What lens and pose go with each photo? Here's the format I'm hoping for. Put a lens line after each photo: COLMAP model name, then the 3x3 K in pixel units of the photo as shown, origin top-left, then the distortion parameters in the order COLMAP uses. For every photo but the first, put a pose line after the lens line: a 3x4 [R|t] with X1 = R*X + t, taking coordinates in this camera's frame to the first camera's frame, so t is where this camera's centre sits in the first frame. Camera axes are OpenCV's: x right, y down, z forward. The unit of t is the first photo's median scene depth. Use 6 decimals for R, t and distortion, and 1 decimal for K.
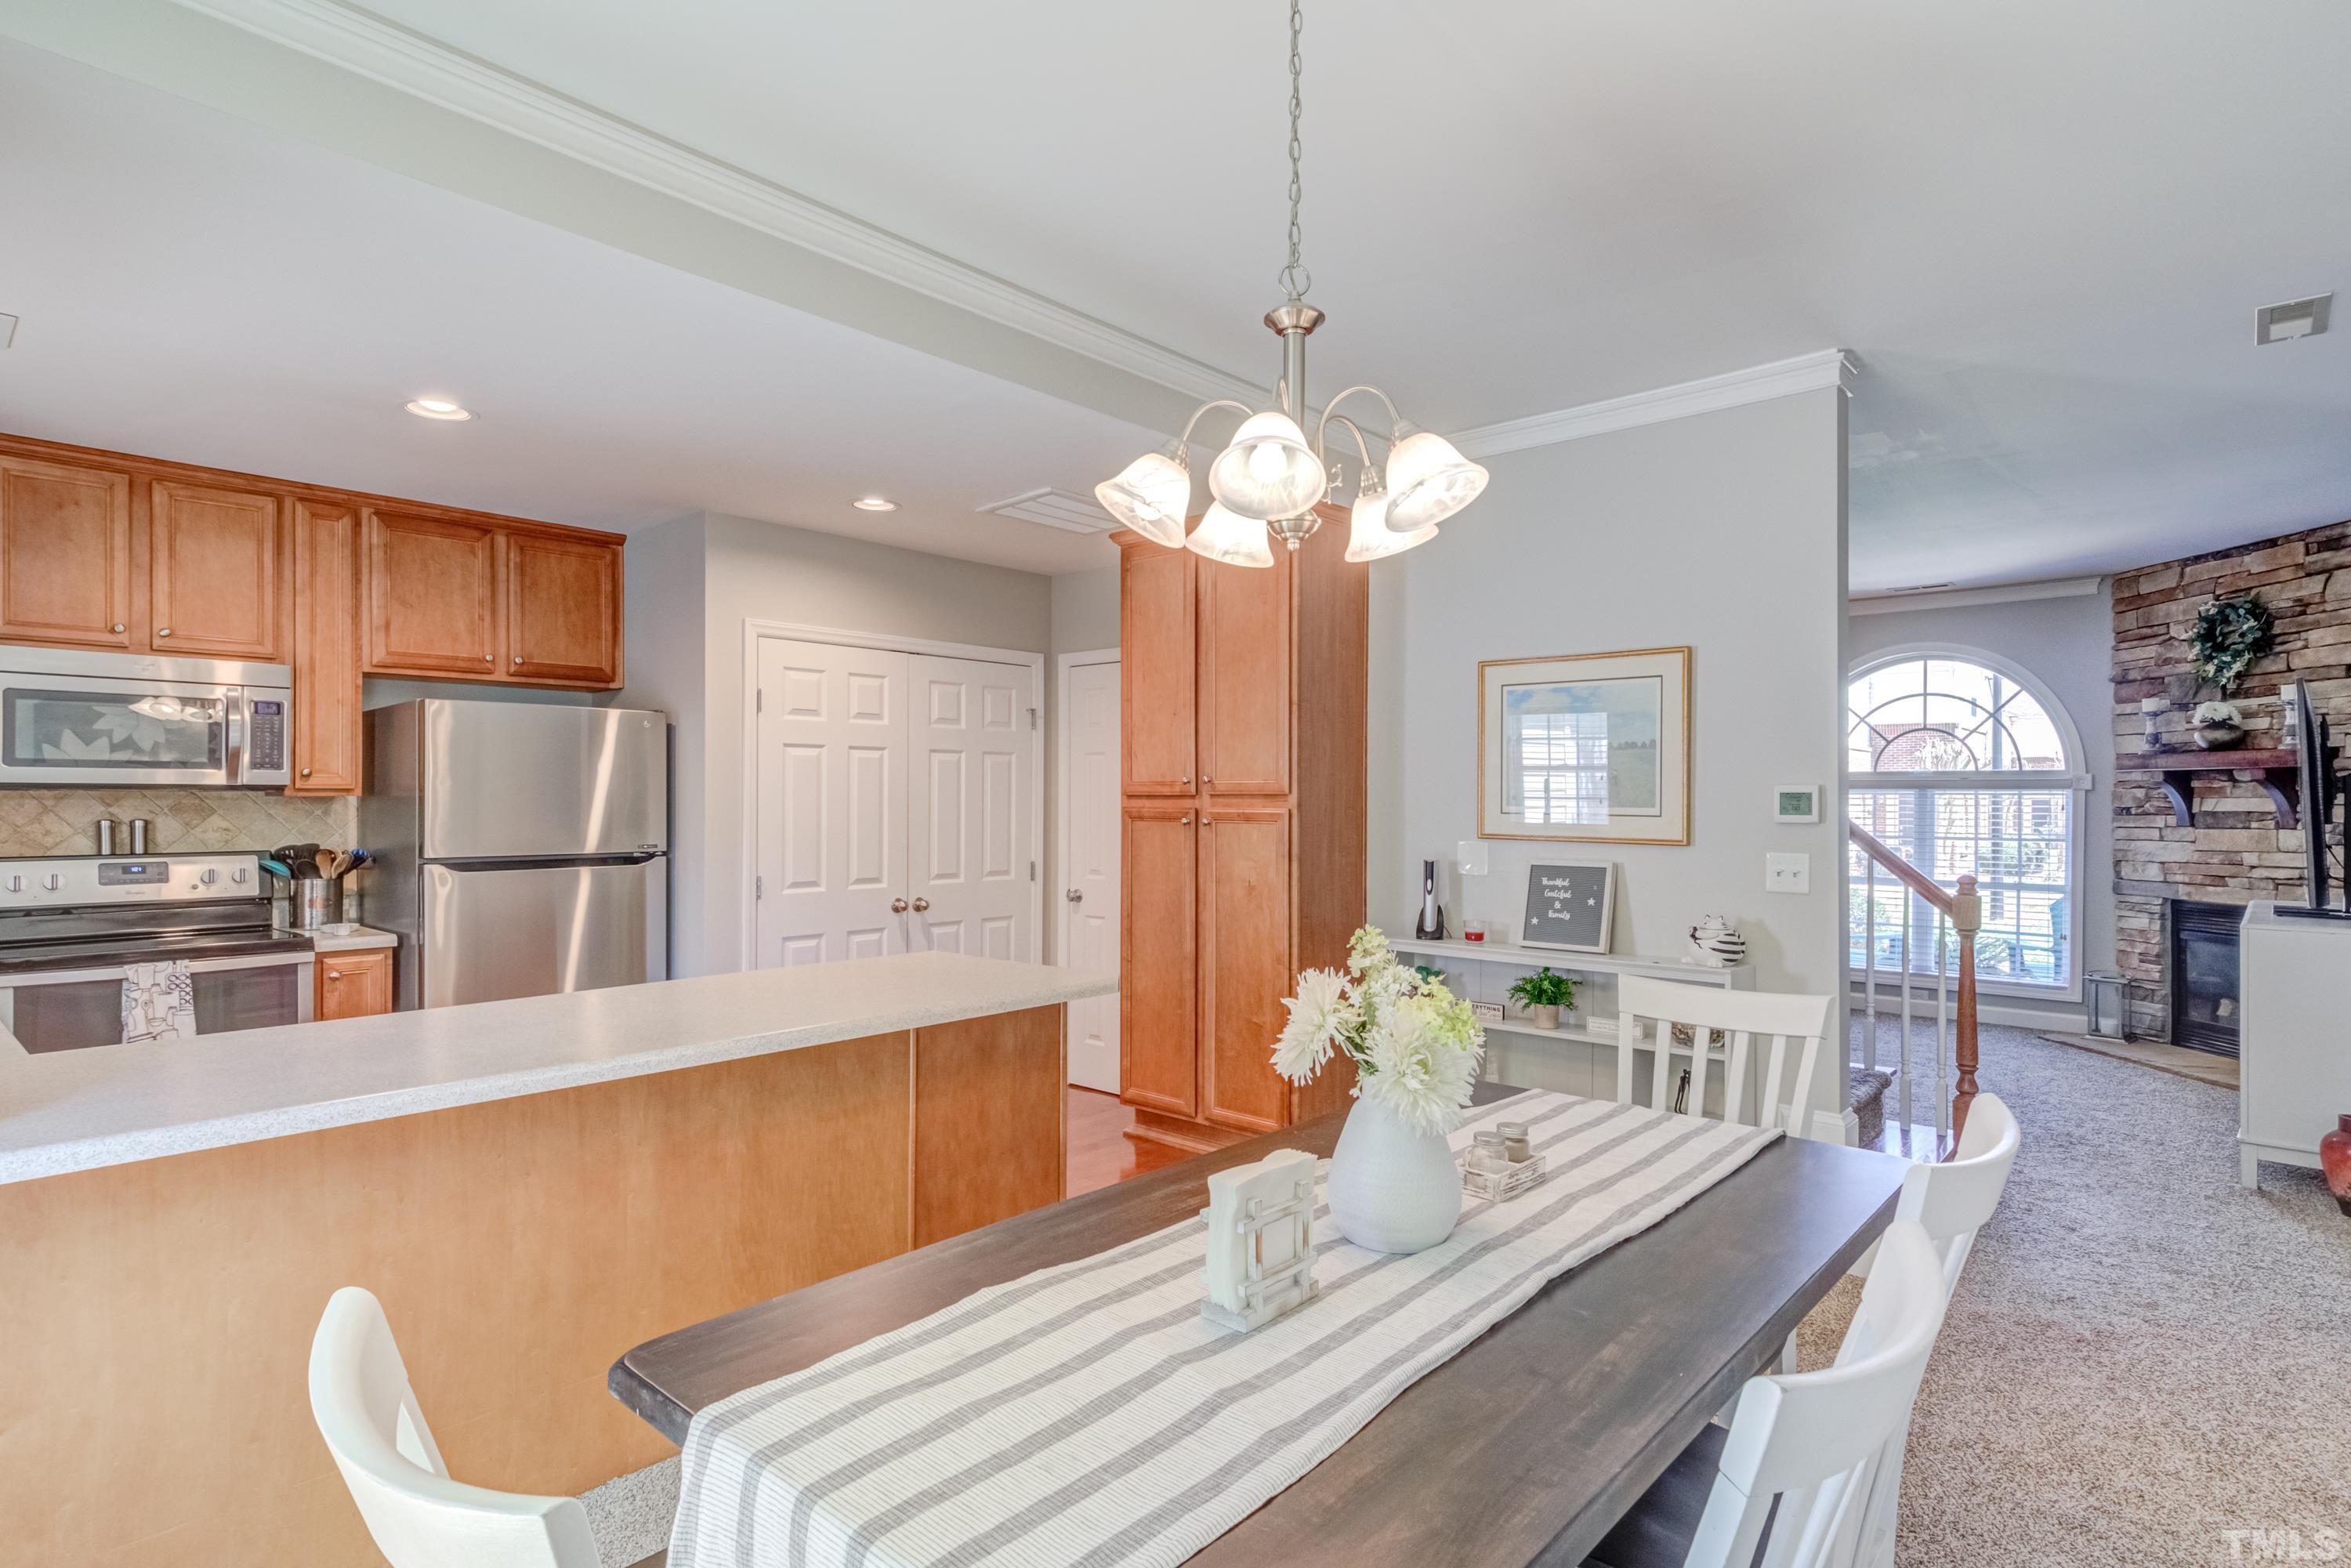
lens RADIAL K [[1208.2, 0, 1178.2], [0, 1208.2, 798.9], [0, 0, 1]] dist [0.008816, 0.001638]
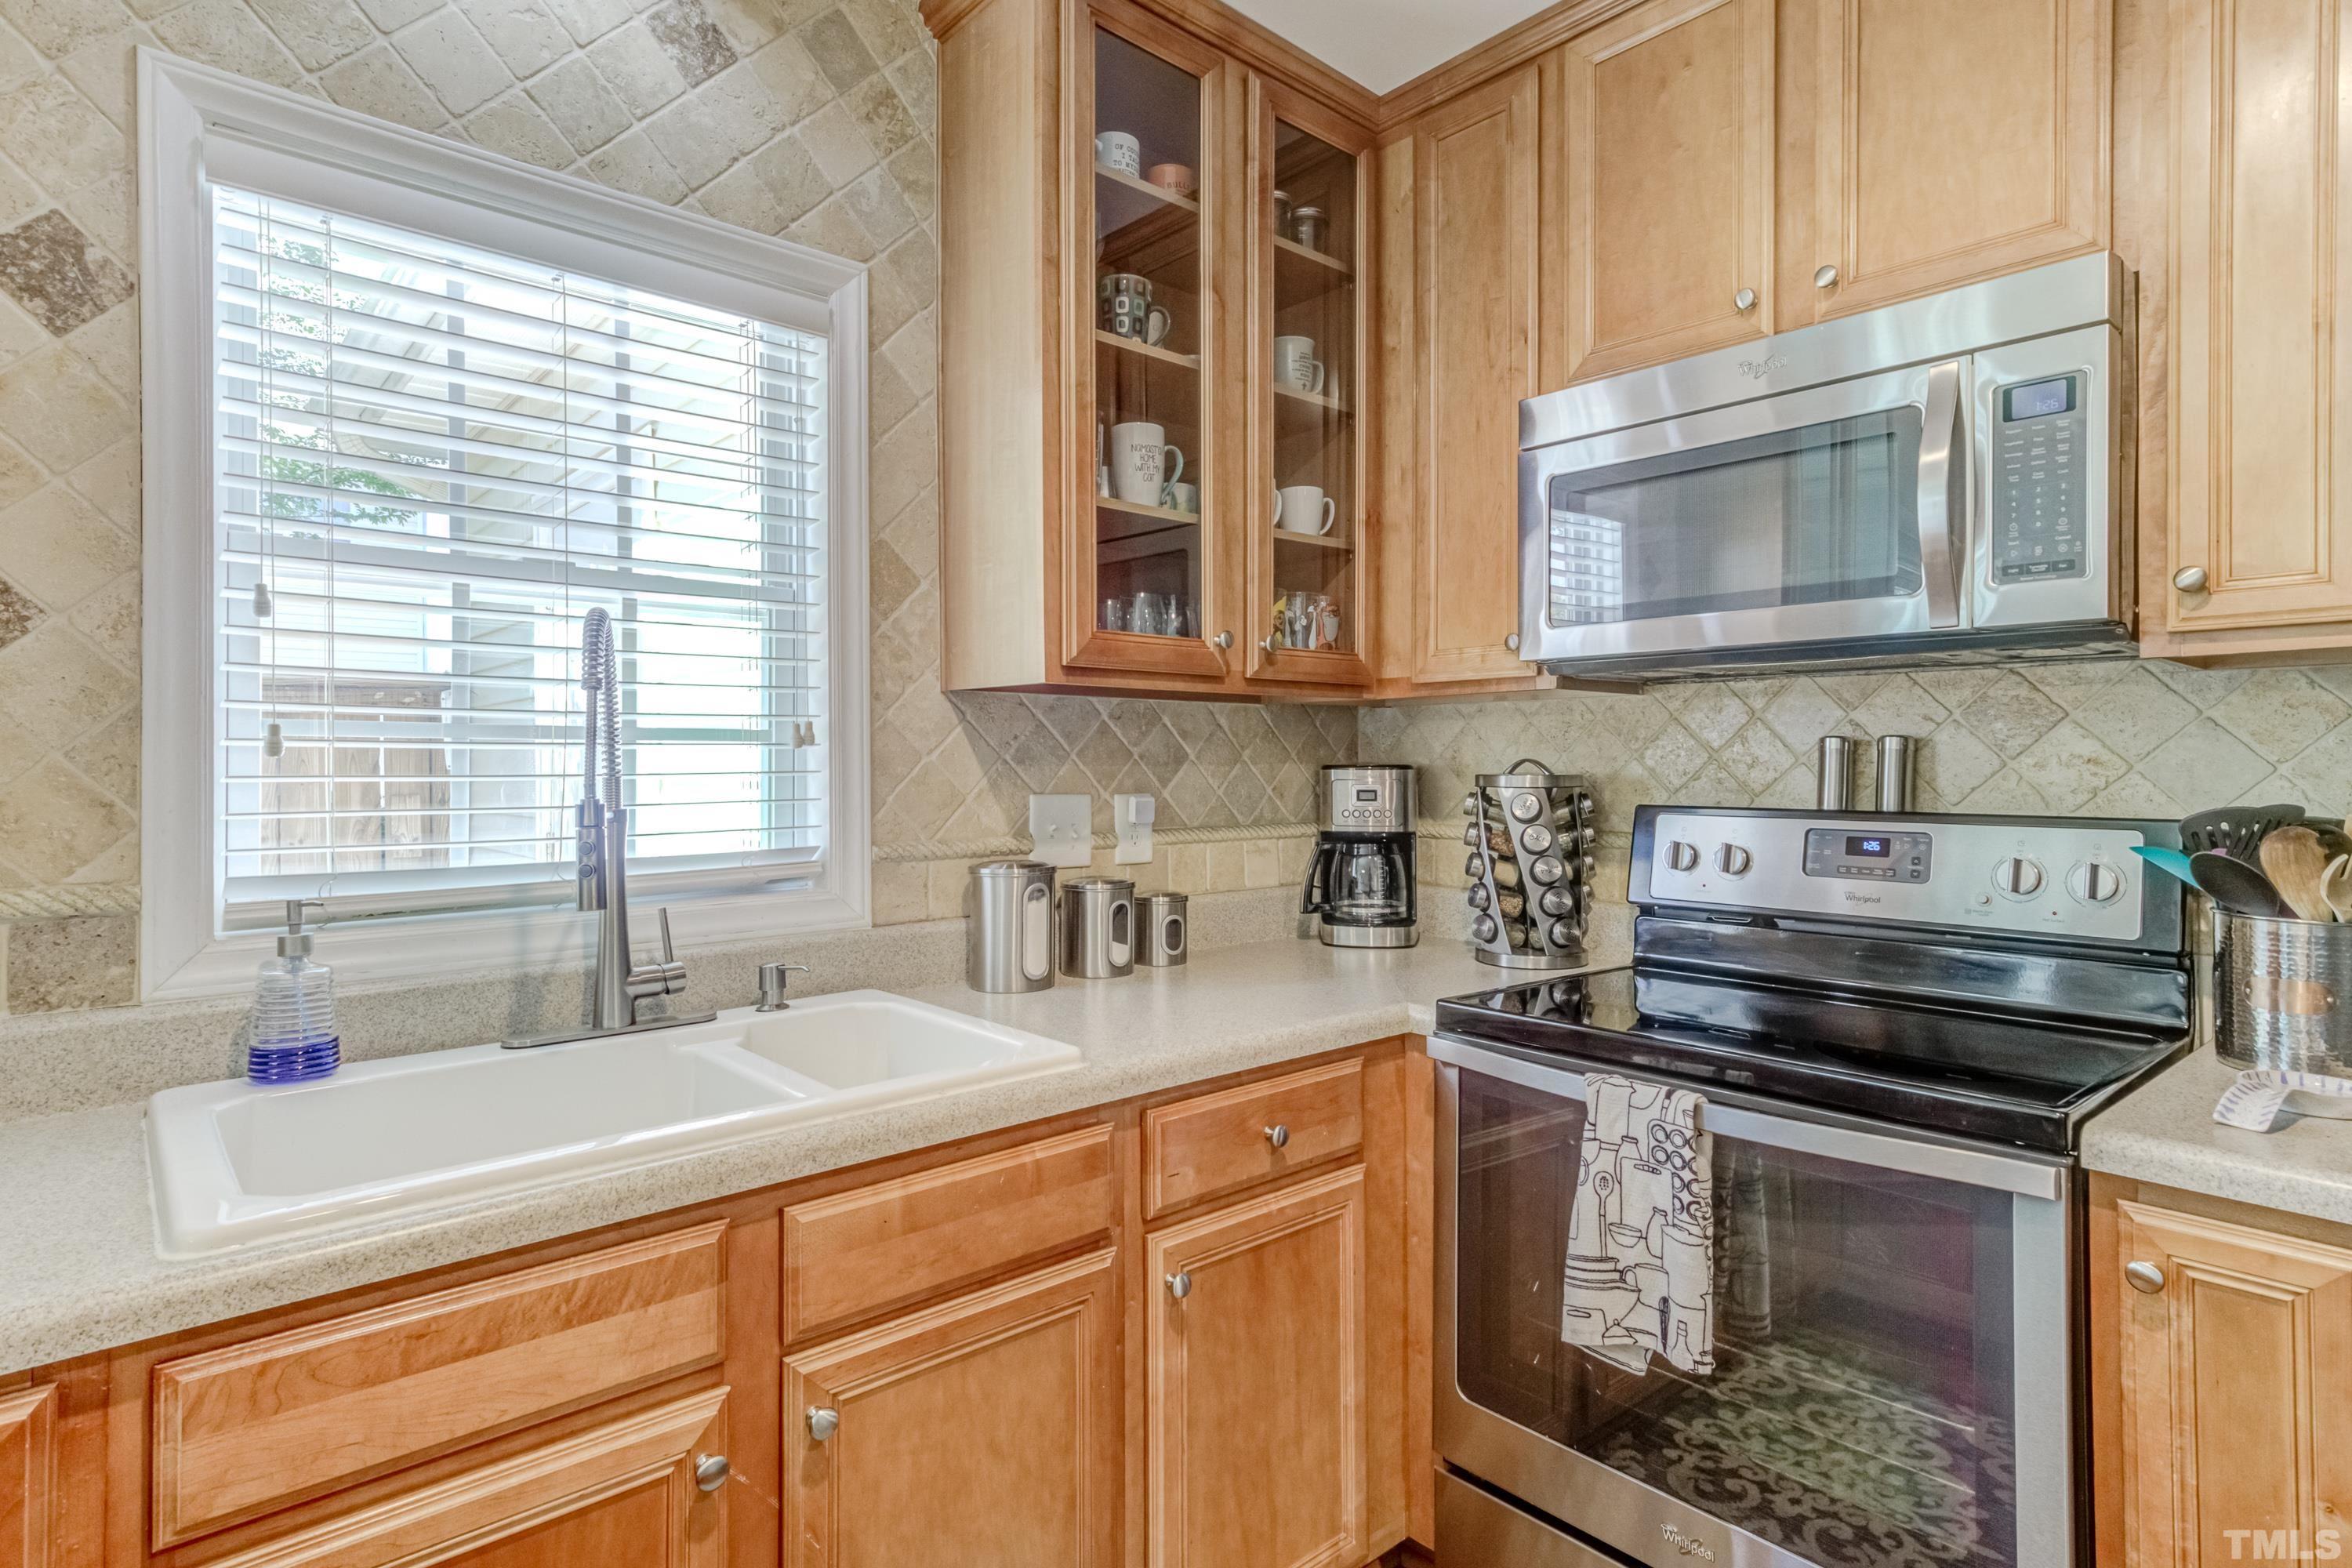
lens RADIAL K [[1215.9, 0, 1193.3], [0, 1215.9, 756.5], [0, 0, 1]] dist [0.022469, -0.002165]
pose [[-0.104150, -0.005134, -0.994548, -0.362468], [-0.000179, 0.999987, -0.005143, 0.025947], [0.994562, -0.000358, -0.104150, 0.757035]]
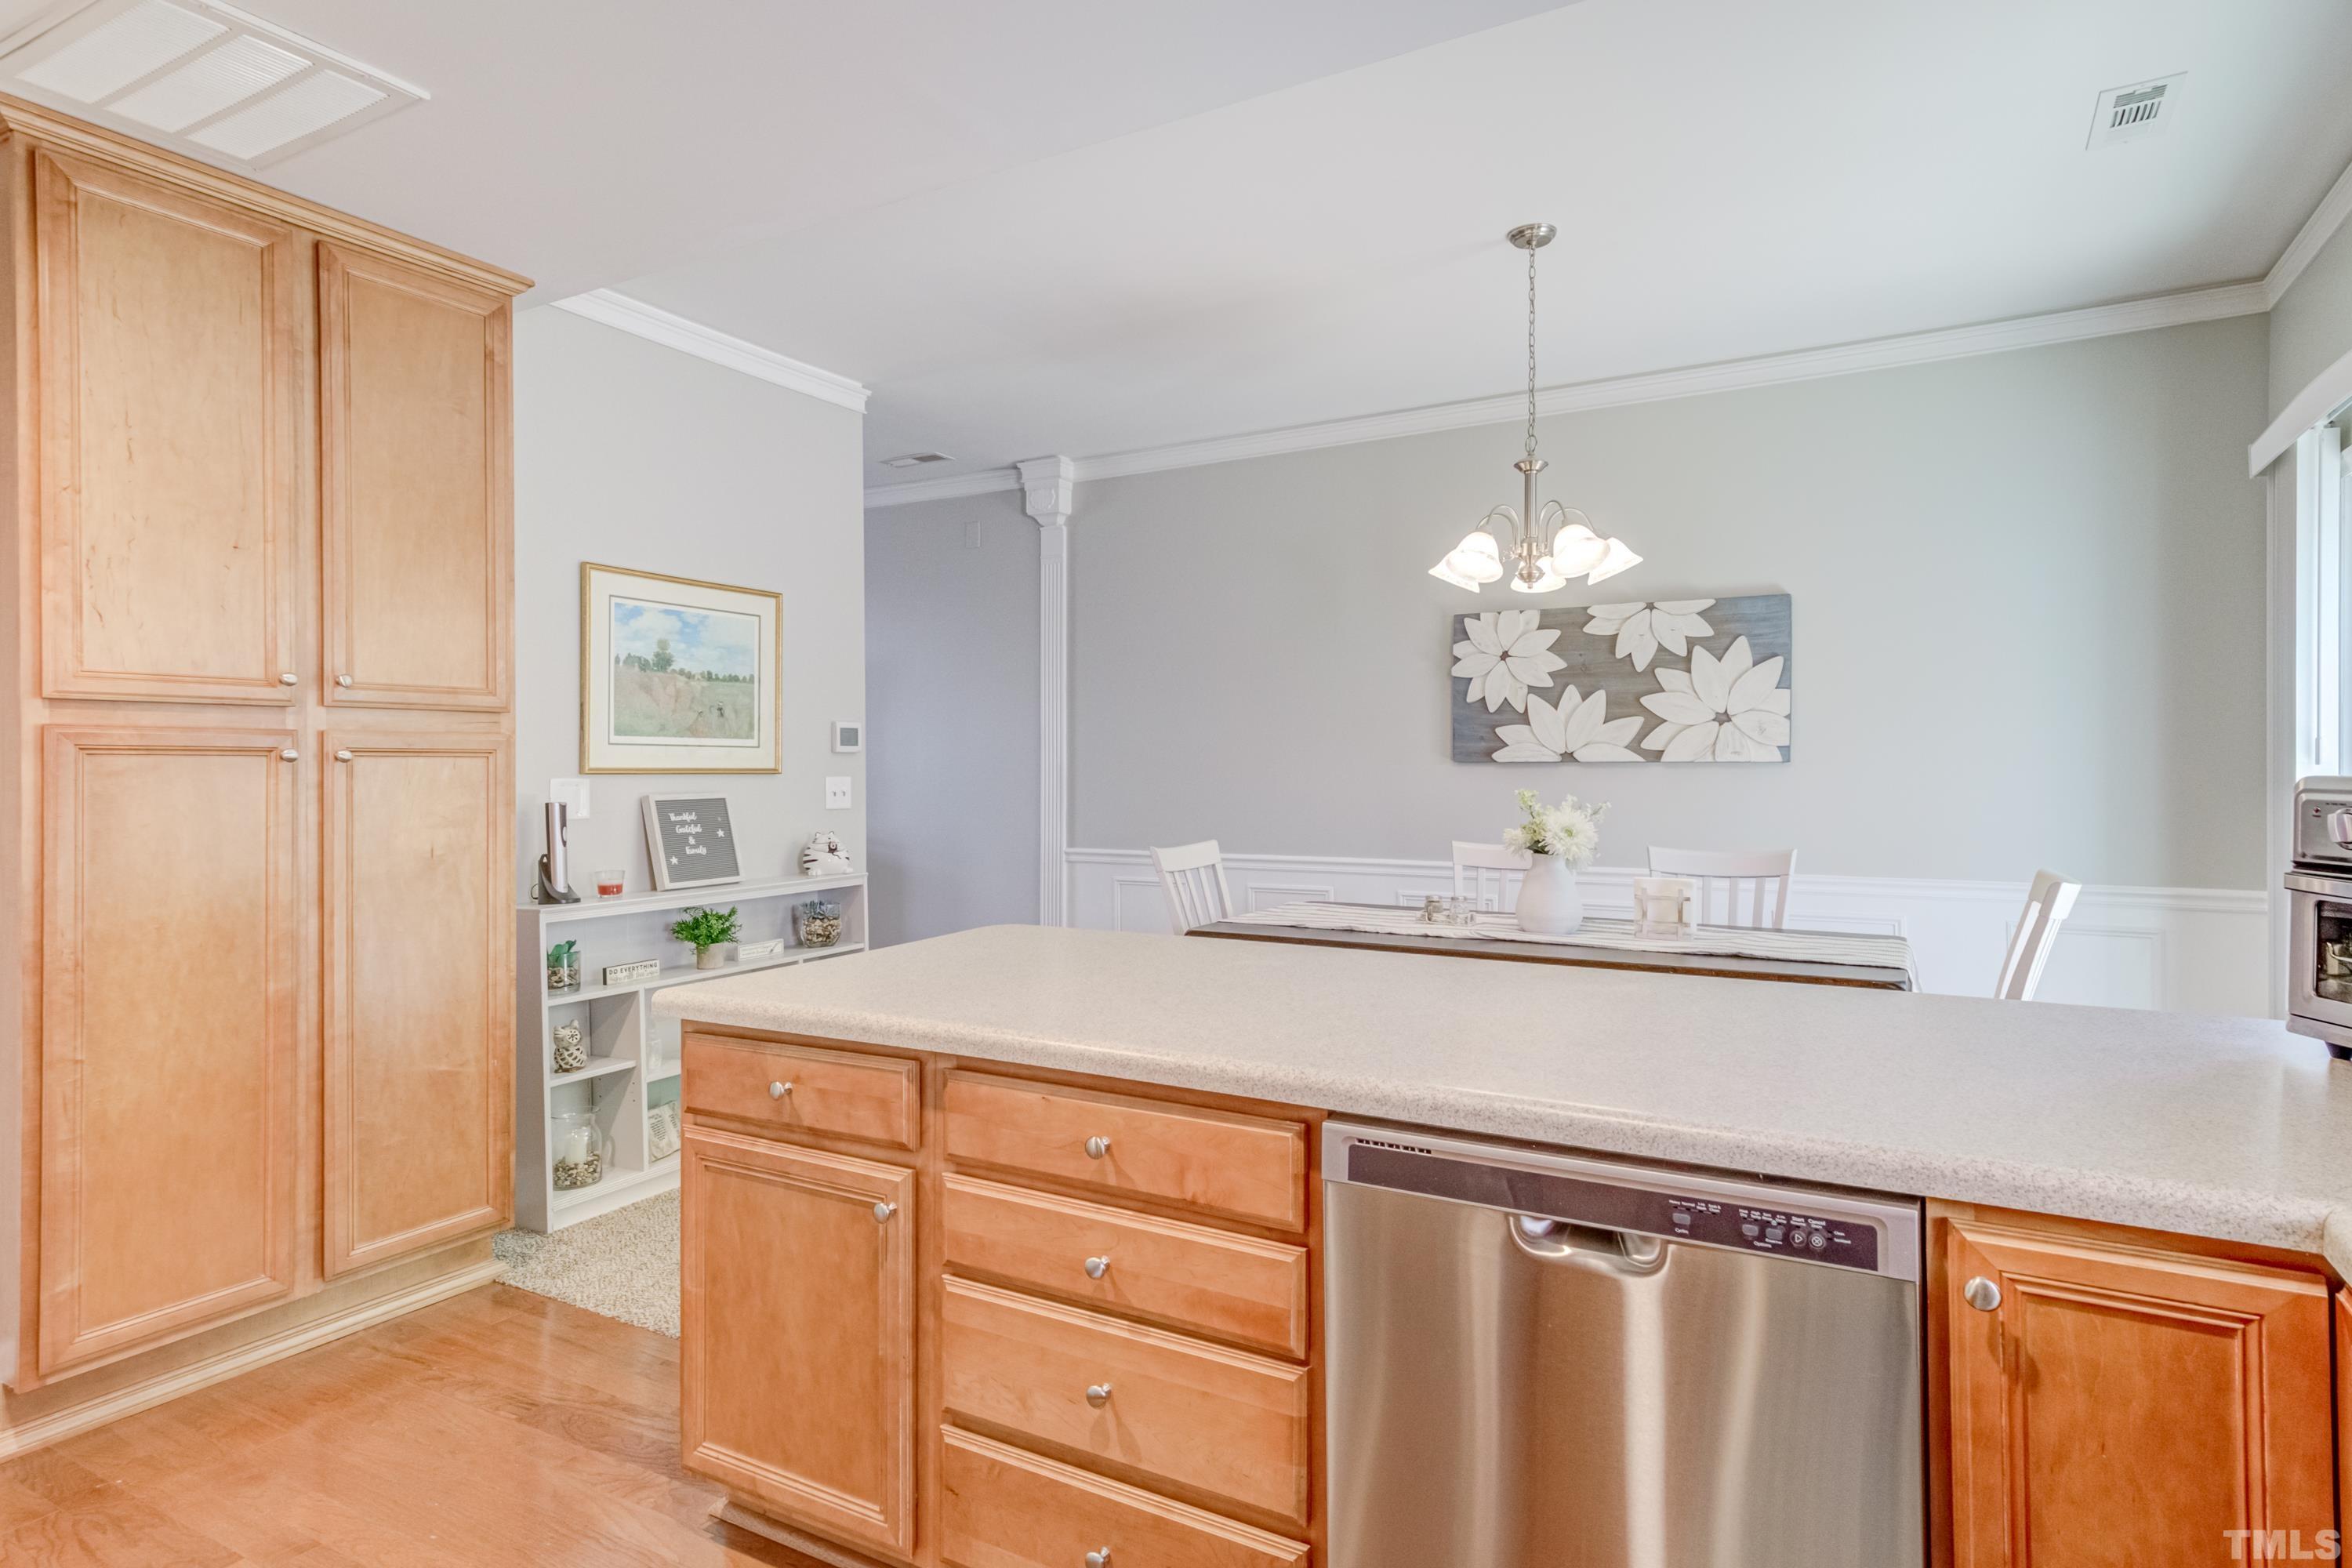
lens RADIAL K [[1287.5, 0, 1150.5], [0, 1287.5, 767.5], [0, 0, 1]] dist [0.059830, -0.023770]
pose [[-0.204352, -0.003670, 0.978891, -0.699507], [0.005454, 0.999973, 0.004888, 0.025192], [-0.978882, 0.006338, -0.204327, 0.794358]]
